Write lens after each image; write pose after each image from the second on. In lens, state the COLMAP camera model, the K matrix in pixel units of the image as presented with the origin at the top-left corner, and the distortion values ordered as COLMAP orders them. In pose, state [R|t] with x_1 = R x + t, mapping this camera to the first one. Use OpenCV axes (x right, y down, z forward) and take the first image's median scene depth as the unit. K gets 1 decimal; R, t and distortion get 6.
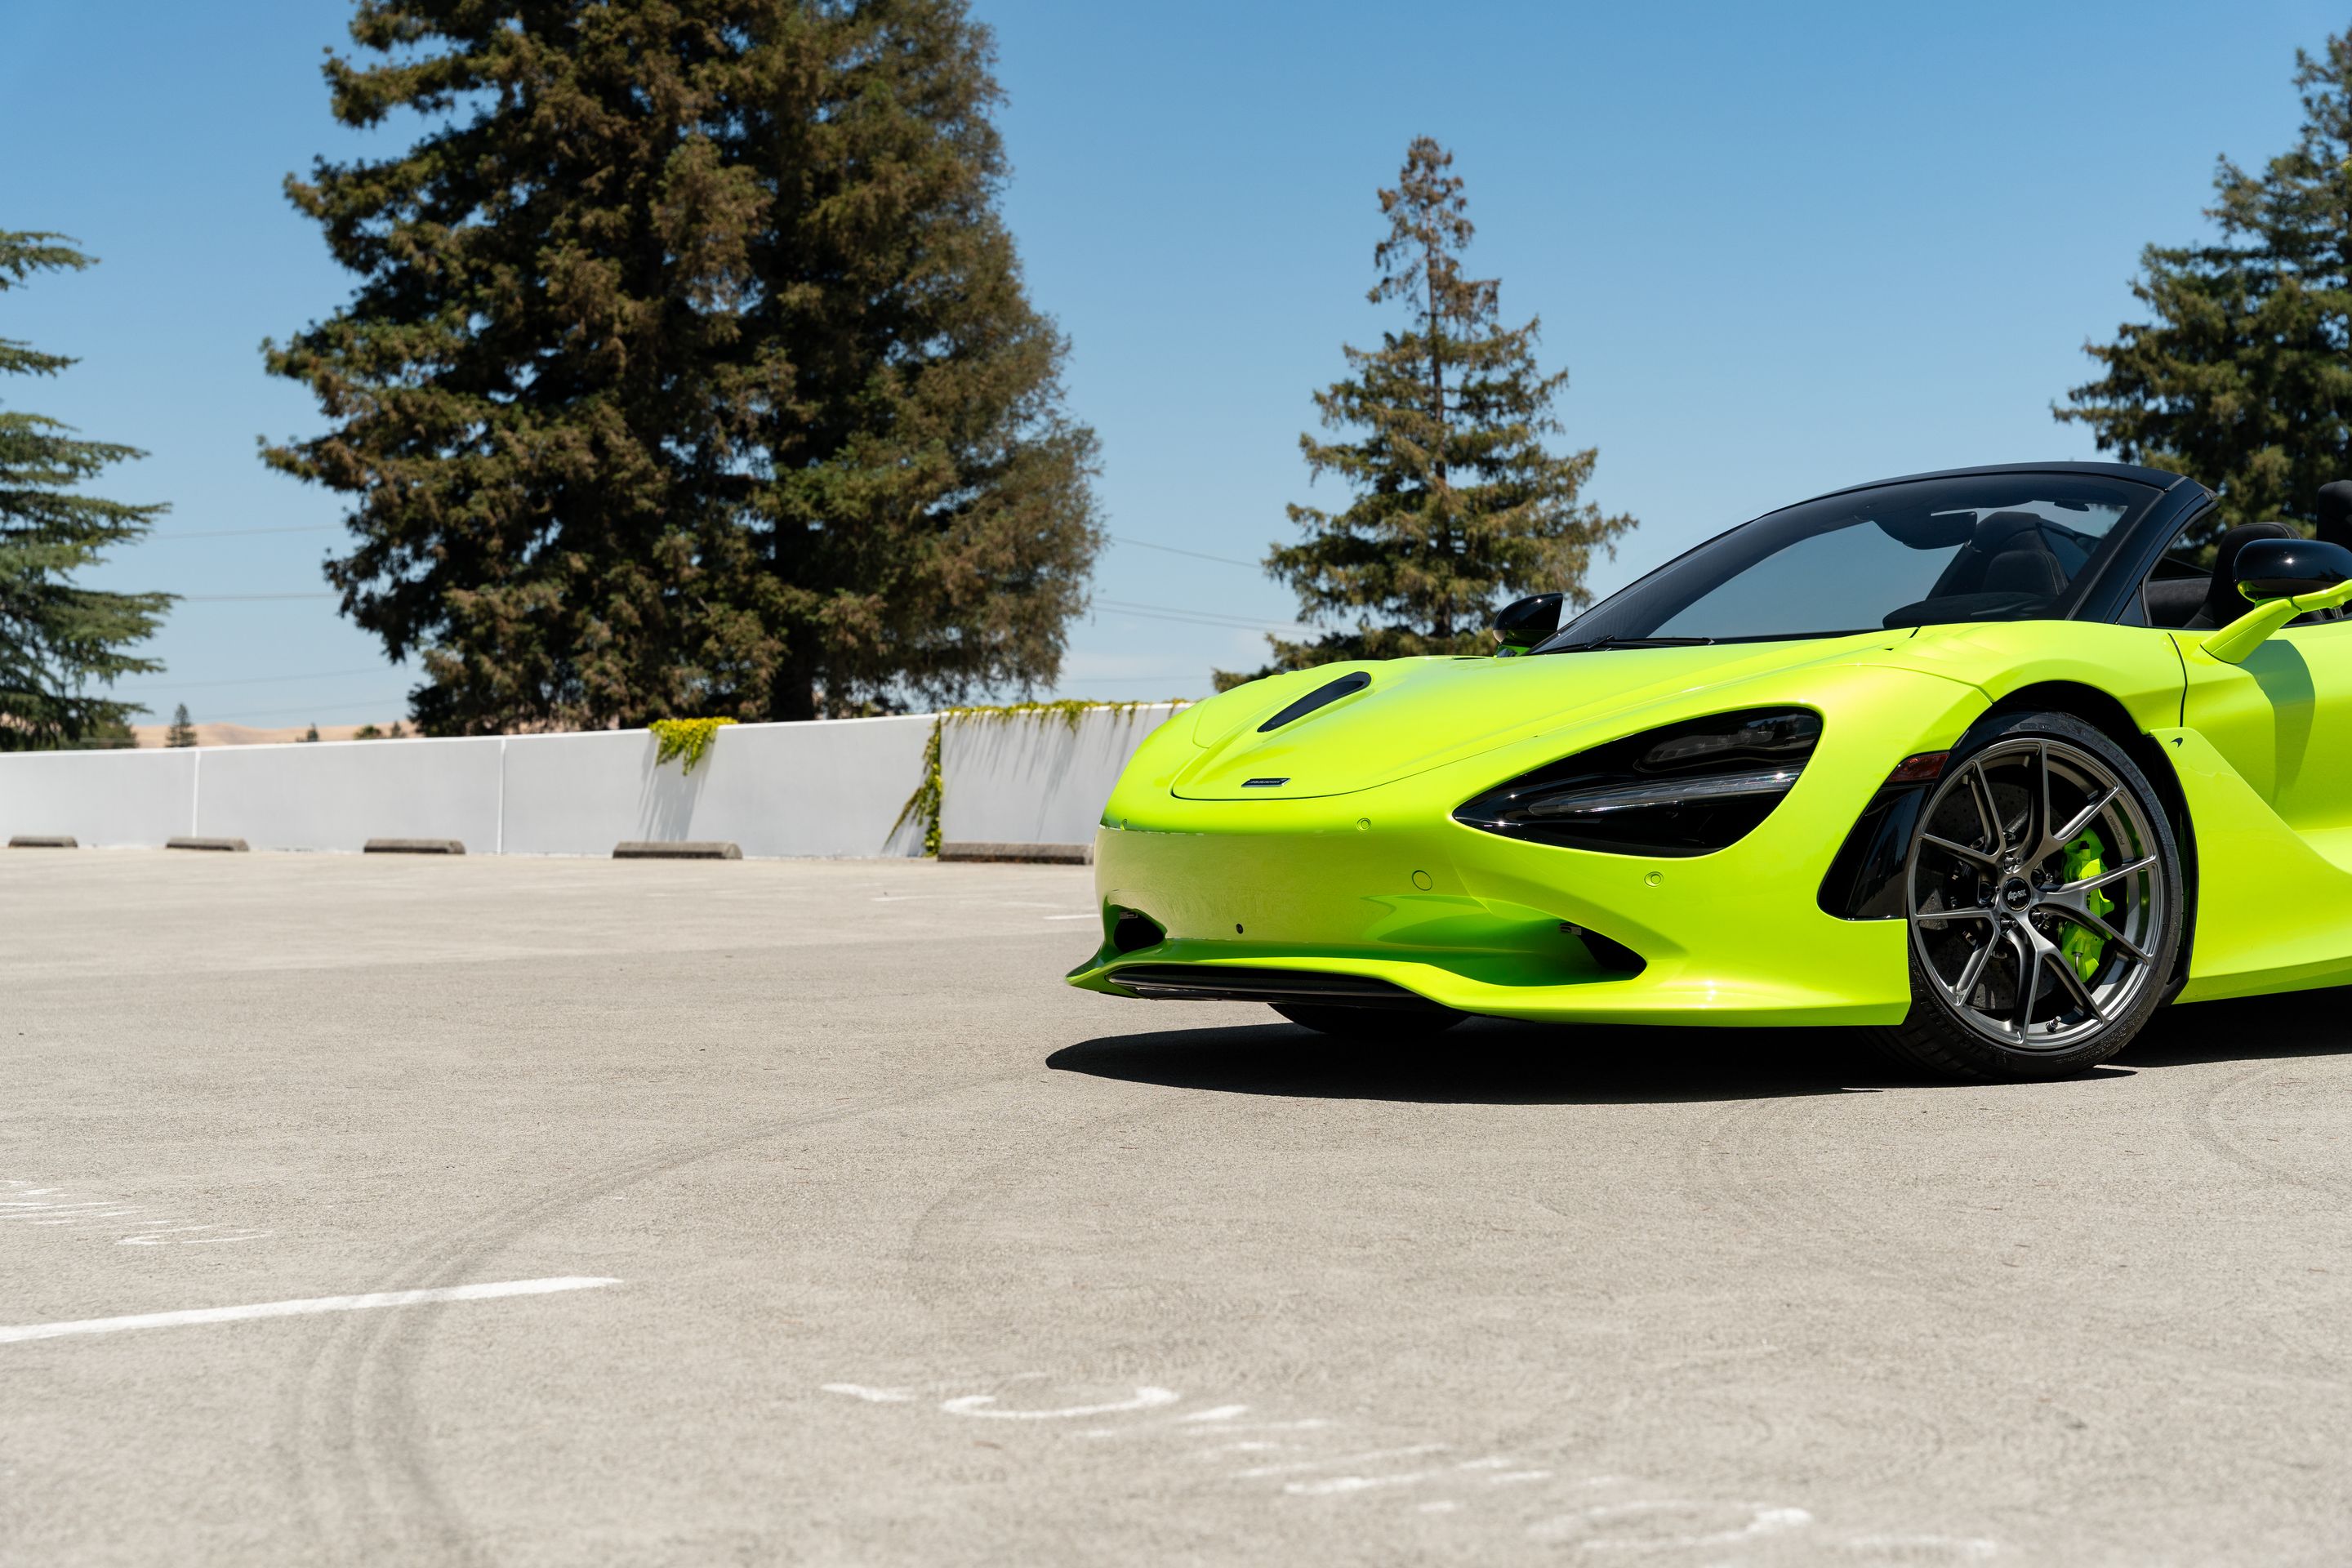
lens RADIAL K [[3556.7, 0, 1180.9], [0, 3556.7, 755.0], [0, 0, 1]] dist [0.002211, 0.180301]
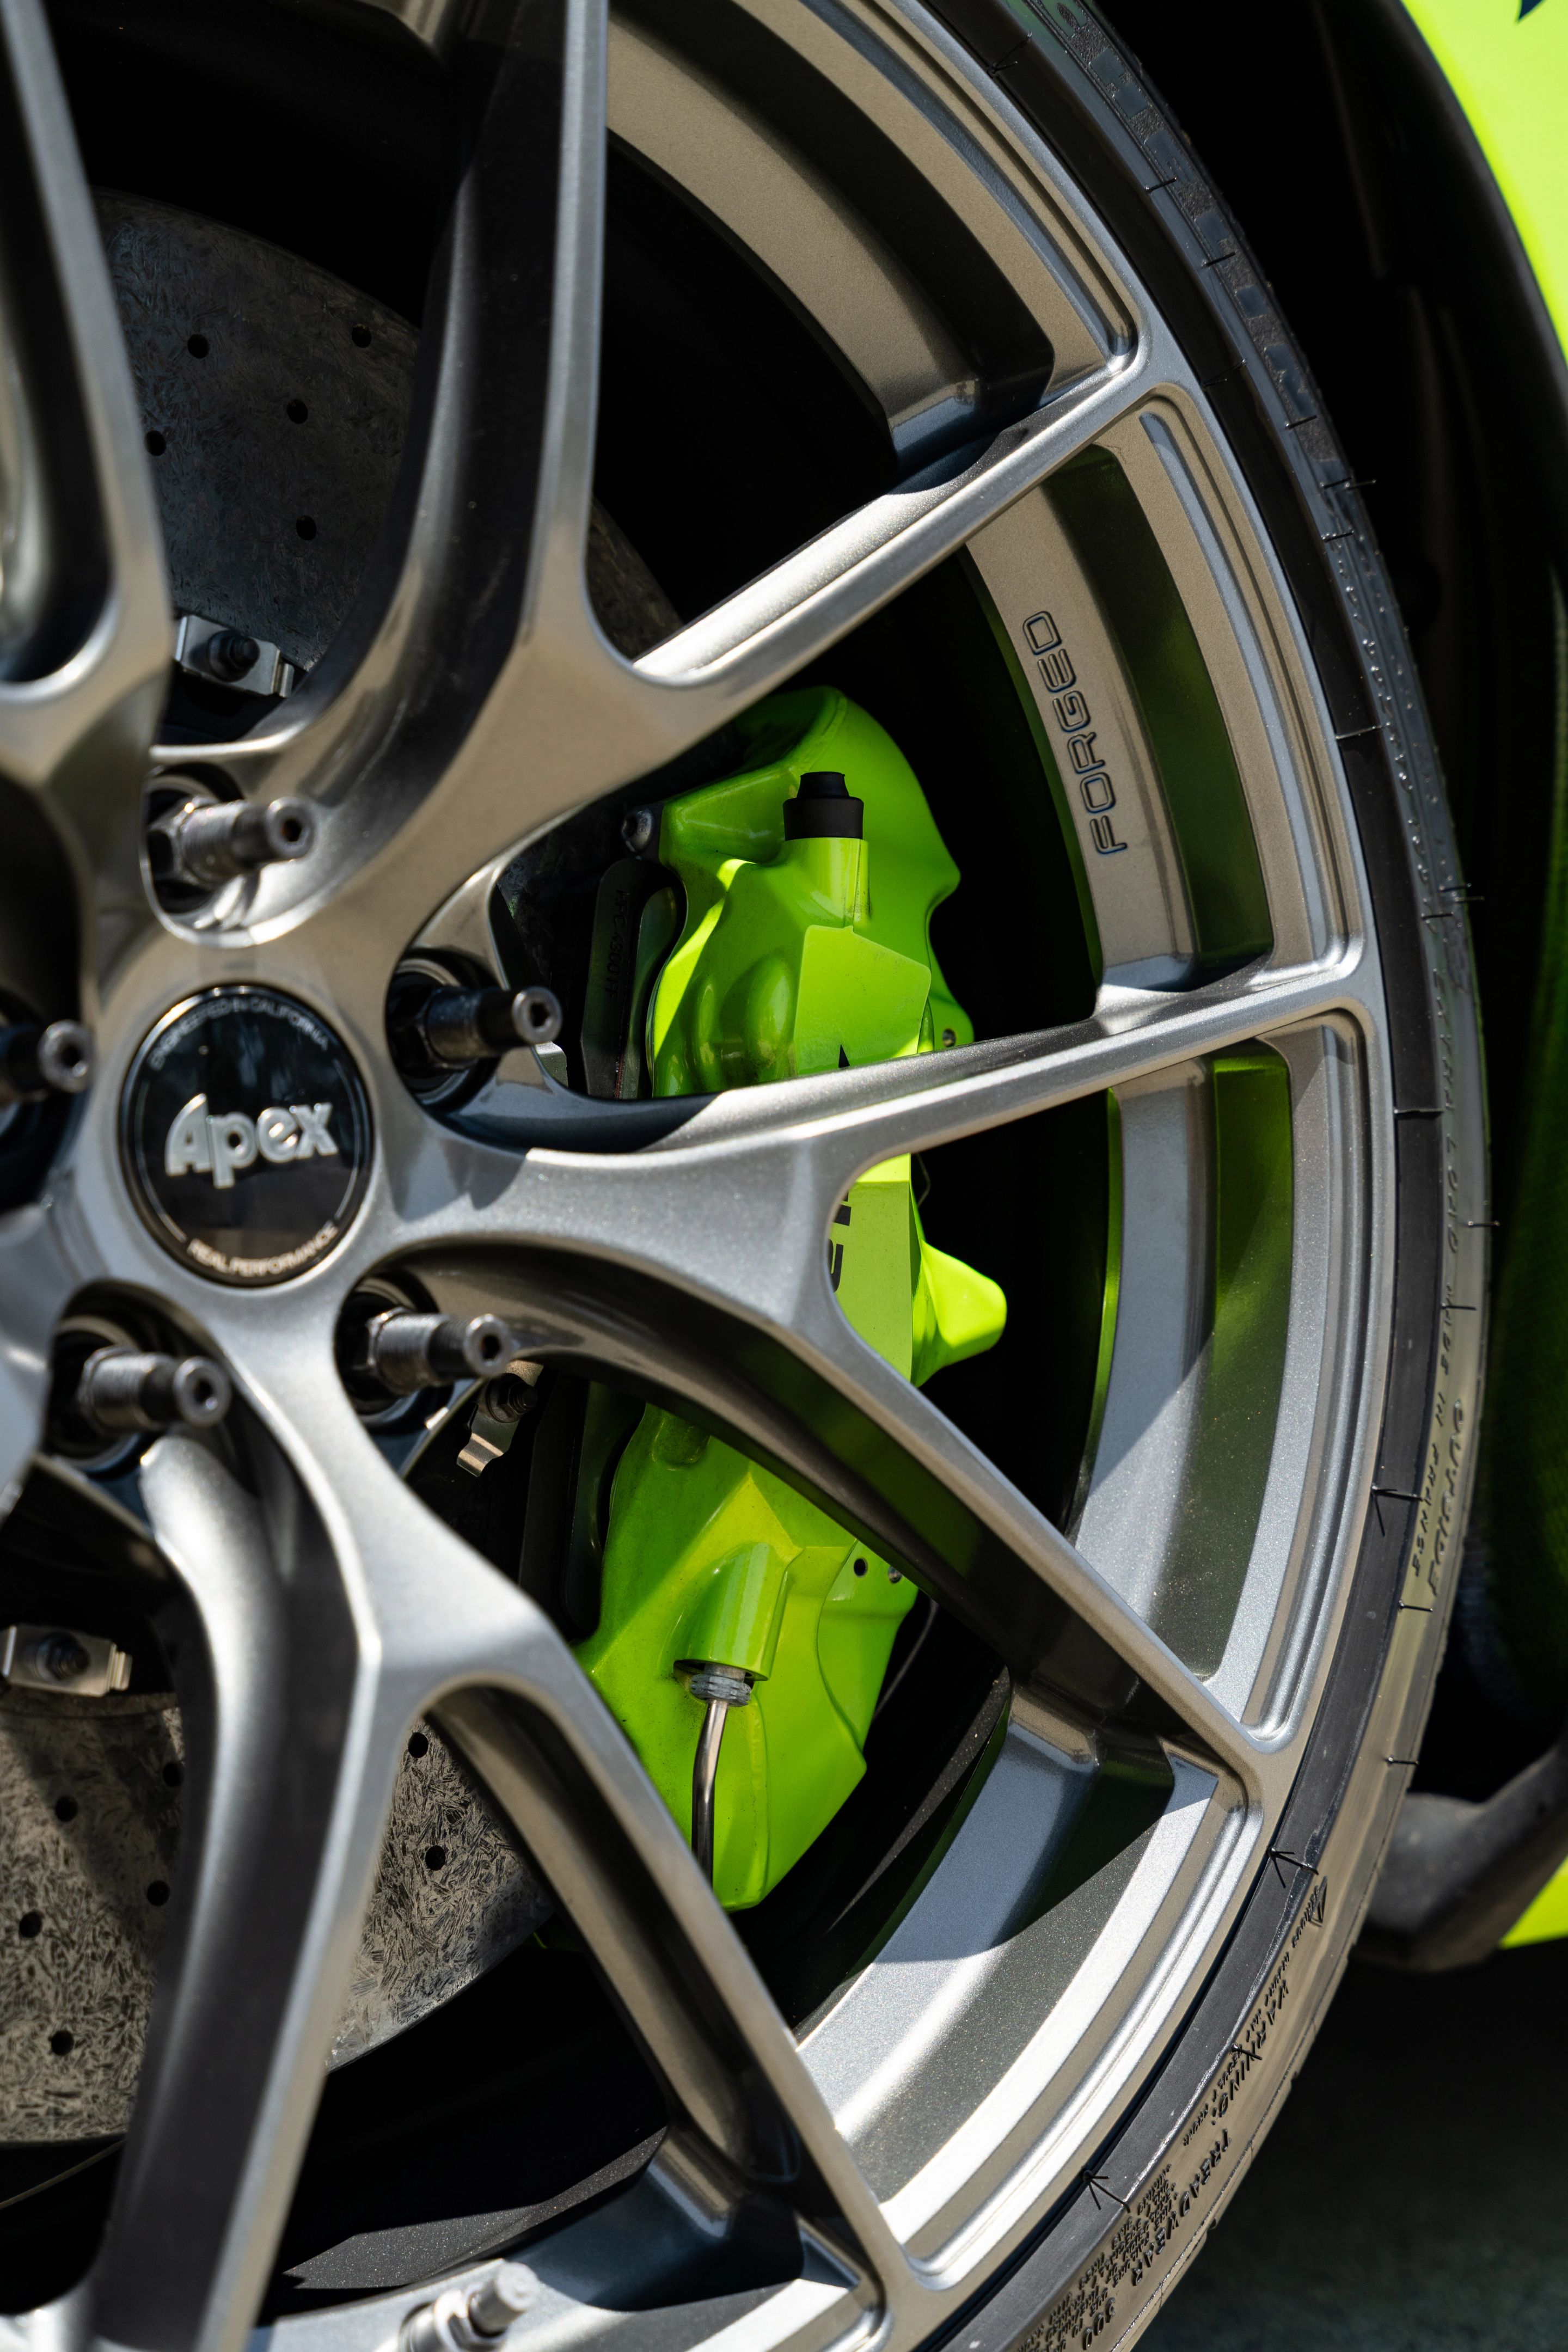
lens RADIAL K [[4180.3, 0, 818.4], [0, 4180.3, 1237.7], [0, 0, 1]] dist [0.044840, 0.198537]
pose [[0.947587, 0.086823, 0.307473, 0.028133], [-0.083900, 0.996215, -0.022740, 0.005834], [-0.308284, -0.004249, 0.951285, 0.115574]]
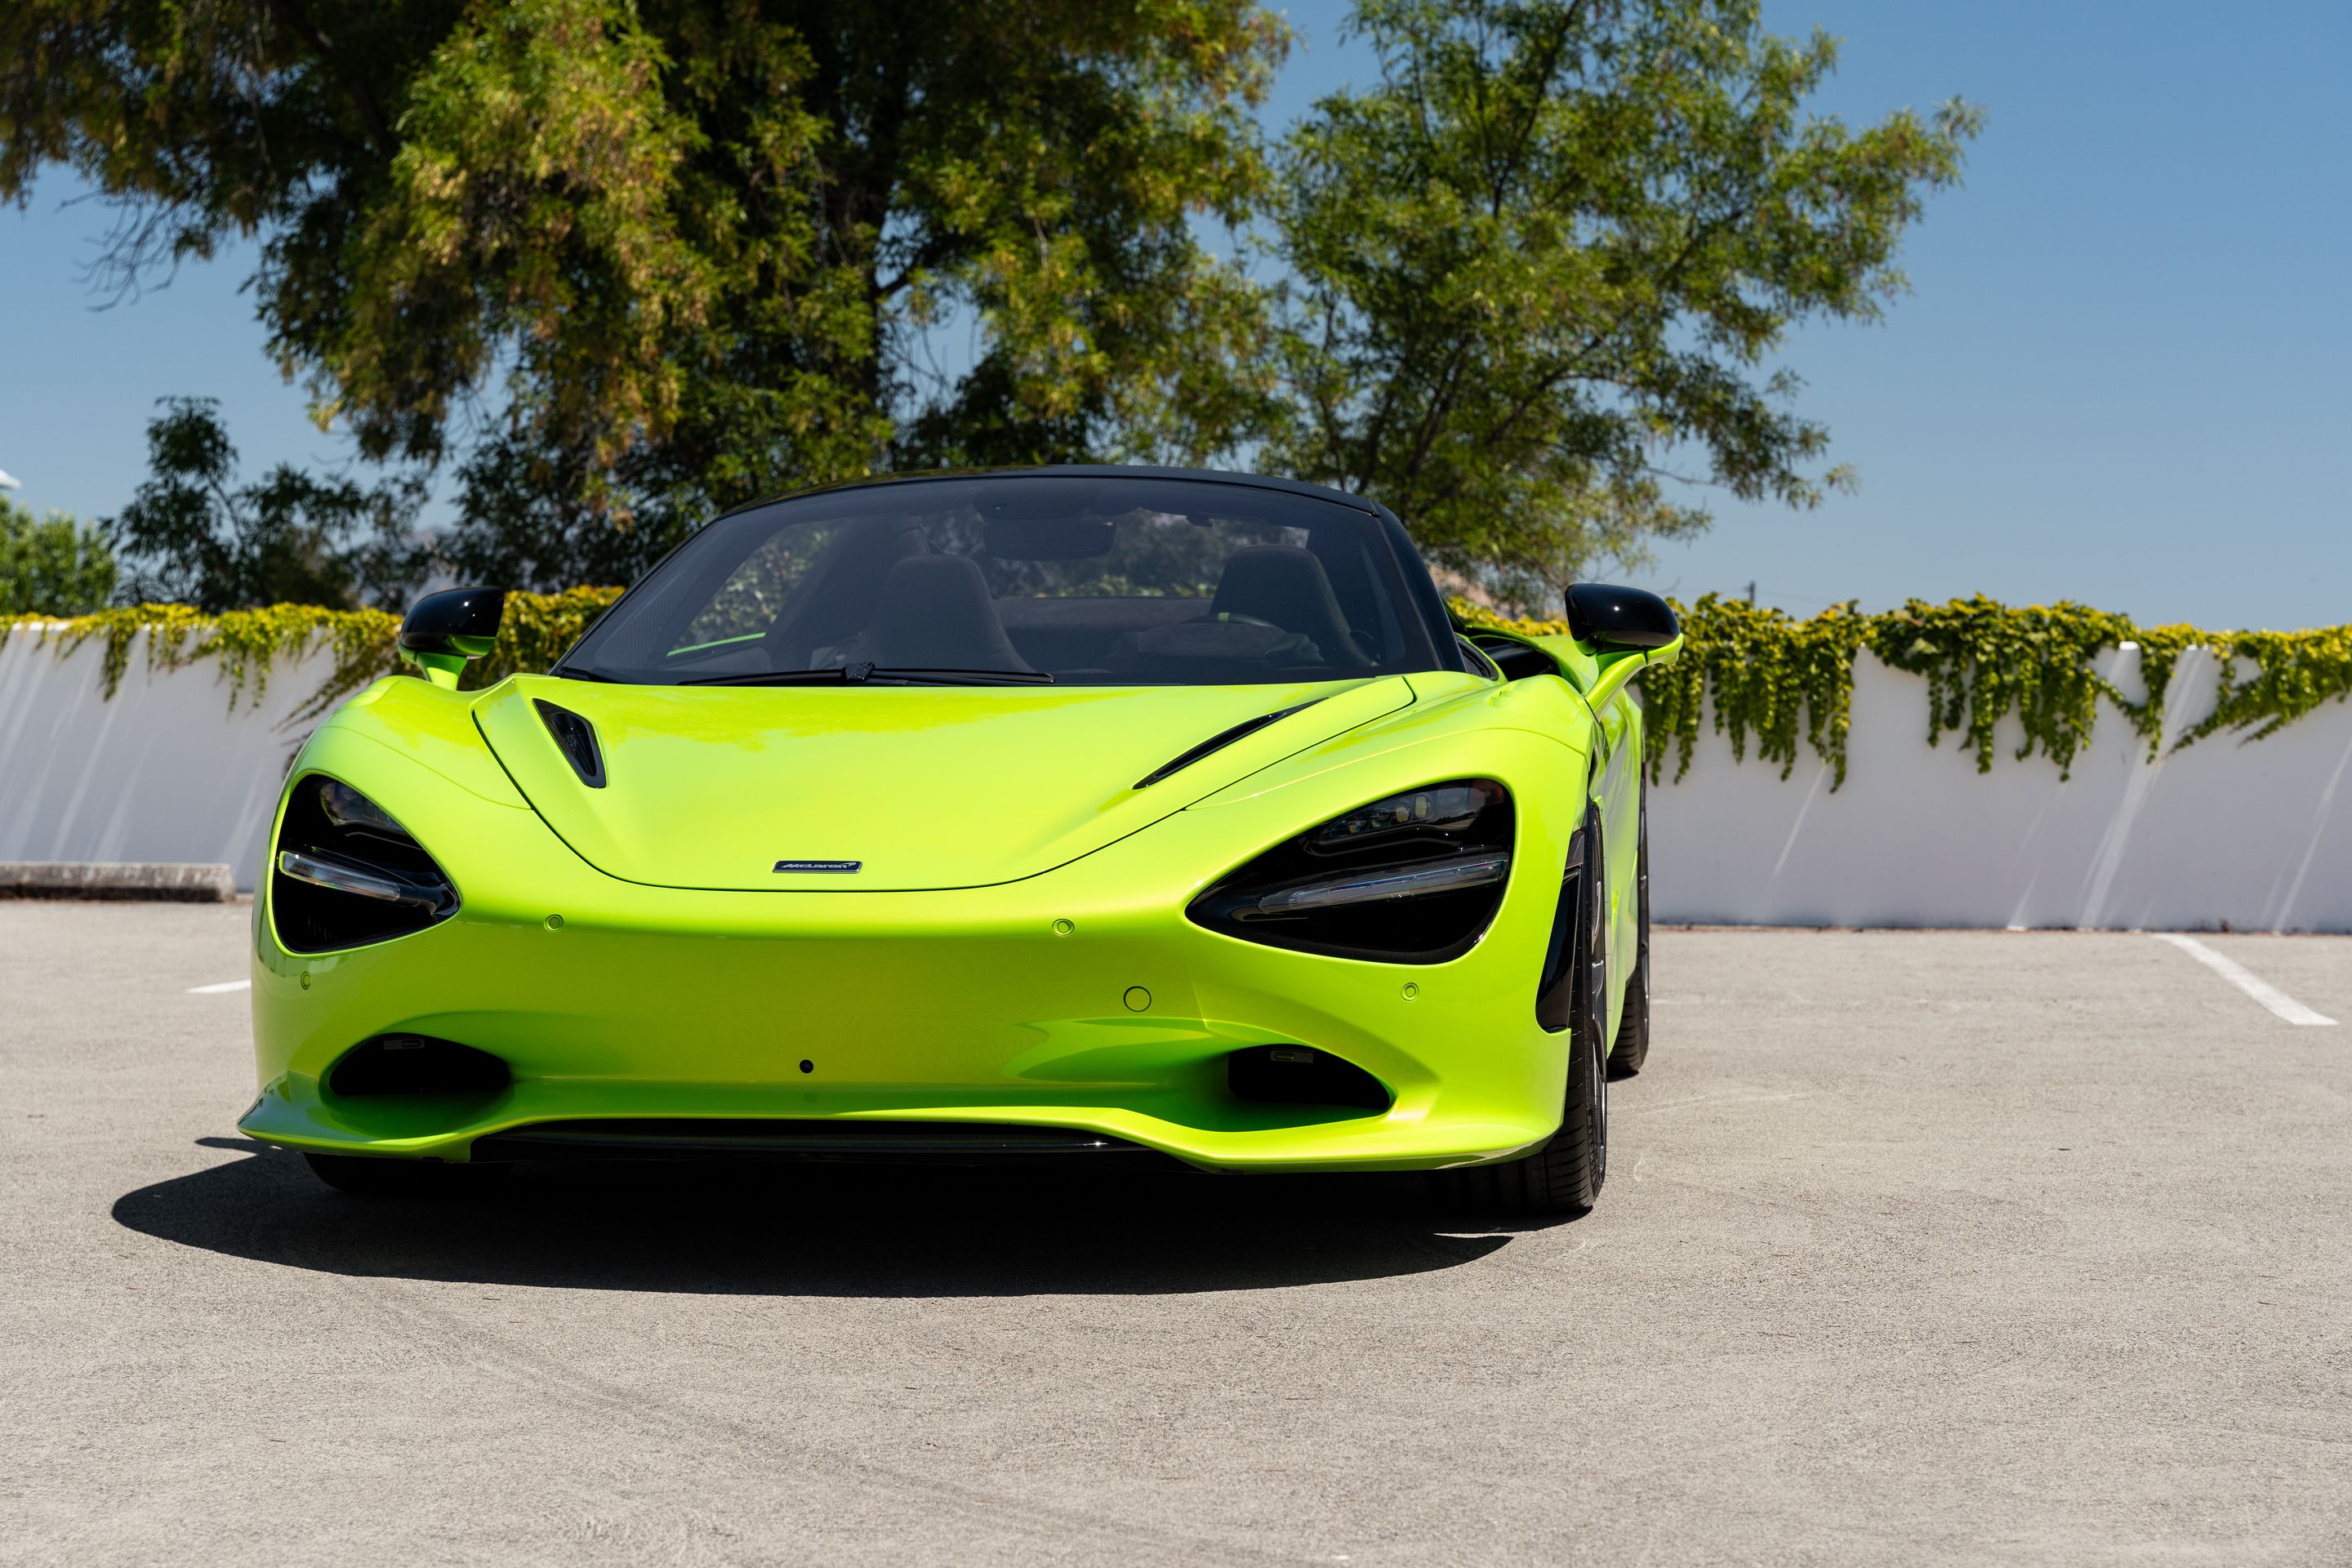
lens RADIAL K [[4180.3, 0, 1245.2], [0, 4180.3, 776.7], [0, 0, 1]] dist [0.044840, 0.198537]
pose [[0.682341, 0.007173, 0.730998, -0.075241], [-0.022931, 0.999670, 0.011596, -0.003136], [-0.730674, -0.024675, 0.682281, 0.047134]]
